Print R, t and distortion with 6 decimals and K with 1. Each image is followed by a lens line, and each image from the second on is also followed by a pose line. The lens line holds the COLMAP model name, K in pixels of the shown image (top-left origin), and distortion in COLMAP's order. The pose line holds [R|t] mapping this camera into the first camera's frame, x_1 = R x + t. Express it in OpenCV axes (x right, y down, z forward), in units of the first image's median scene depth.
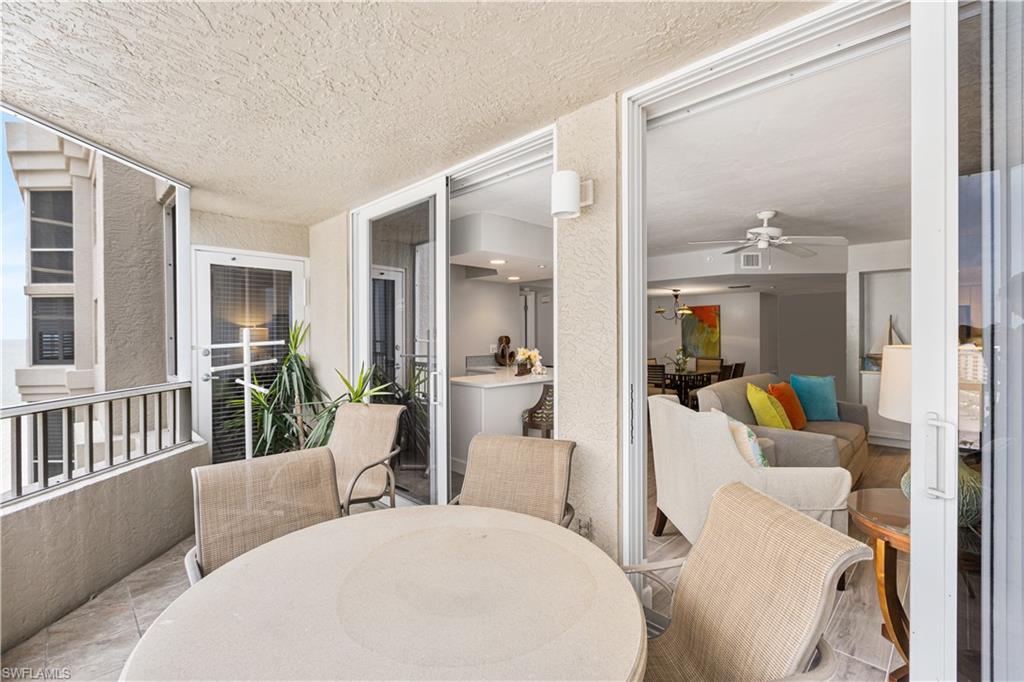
lens RADIAL K [[458.9, 0, 513.6], [0, 458.9, 334.3], [0, 0, 1]] dist [0.003891, 0.000719]
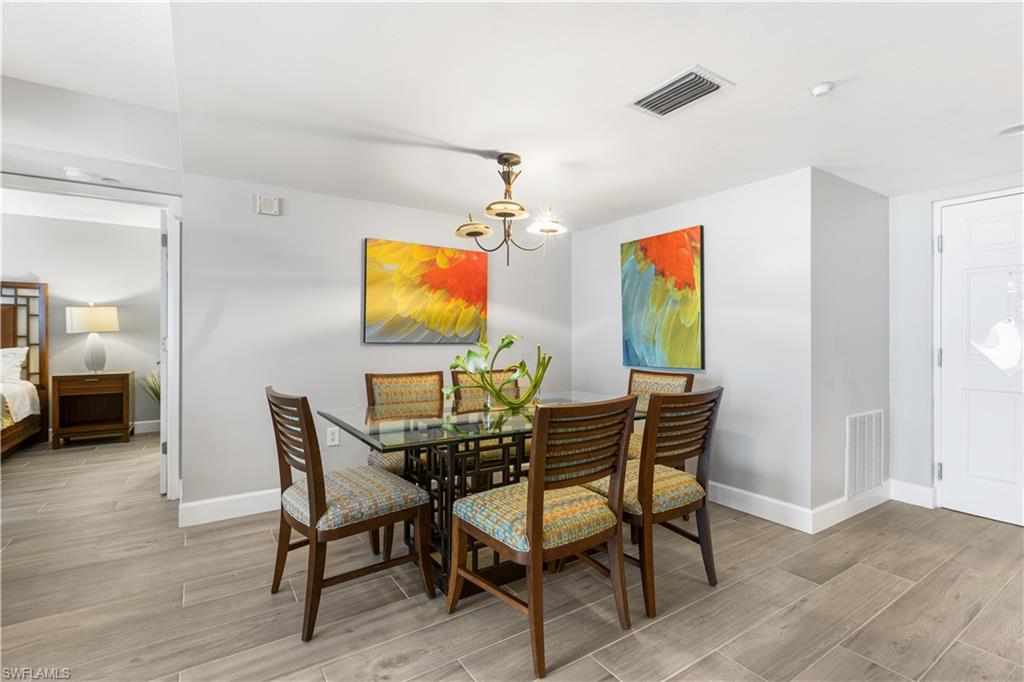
lens RADIAL K [[458.9, 0, 513.6], [0, 458.9, 334.3], [0, 0, 1]] dist [0.003891, 0.000719]
pose [[0.974875, 0.000424, -0.222752, 0.425332], [-0.002677, 0.999948, -0.009811, 0.030161], [0.222736, 0.010161, 0.974826, 0.676177]]
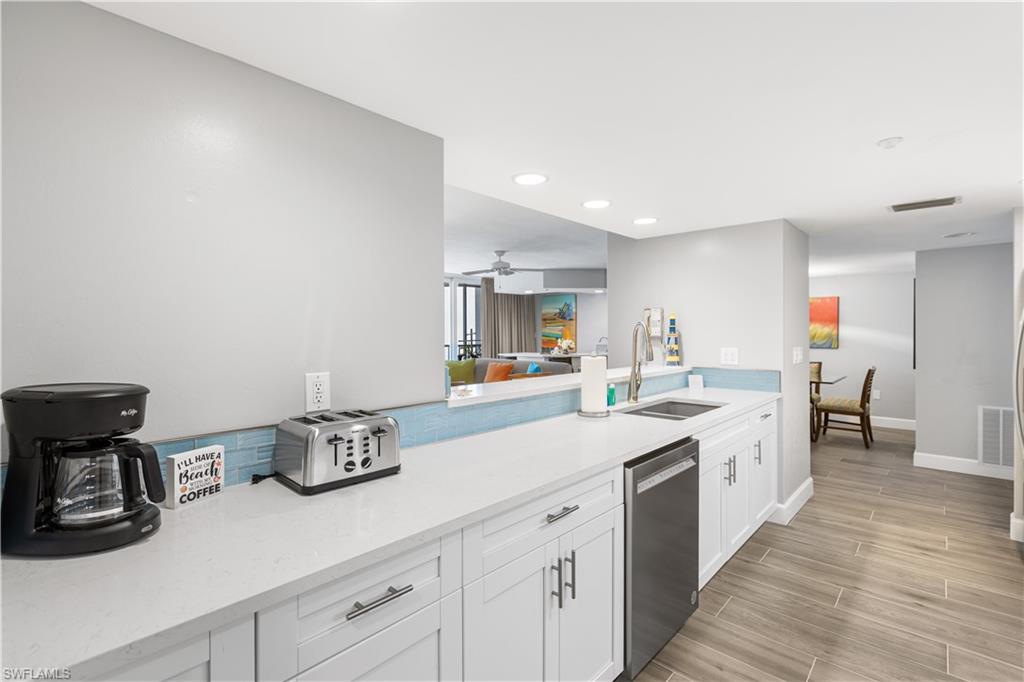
lens RADIAL K [[478.6, 0, 516.8], [0, 478.6, 330.0], [0, 0, 1]] dist [0.000484, 0.000285]
pose [[0.036170, -0.006106, -0.999327, 1.149977], [-0.002804, 0.999977, -0.006212, 0.008516], [0.999342, 0.003026, 0.036152, 0.520515]]
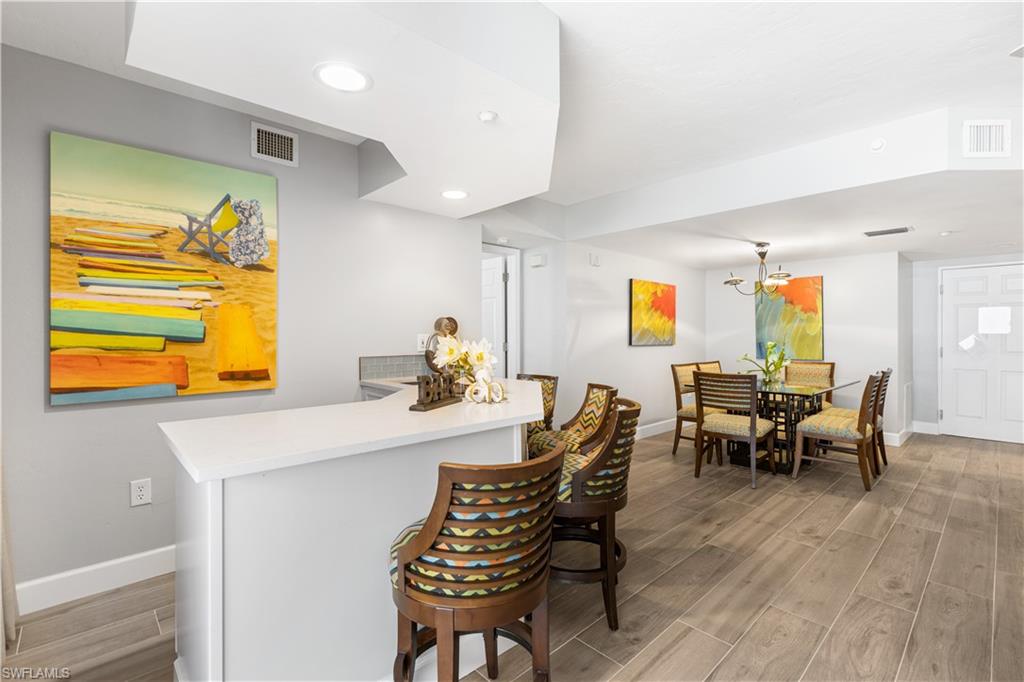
lens RADIAL K [[458.9, 0, 513.6], [0, 458.9, 334.3], [0, 0, 1]] dist [0.003891, 0.000719]
pose [[0.999075, 0.000140, -0.043006, 0.061929], [-0.000331, 0.999990, -0.004433, 0.020469], [0.043005, 0.004443, 0.999065, 0.397270]]
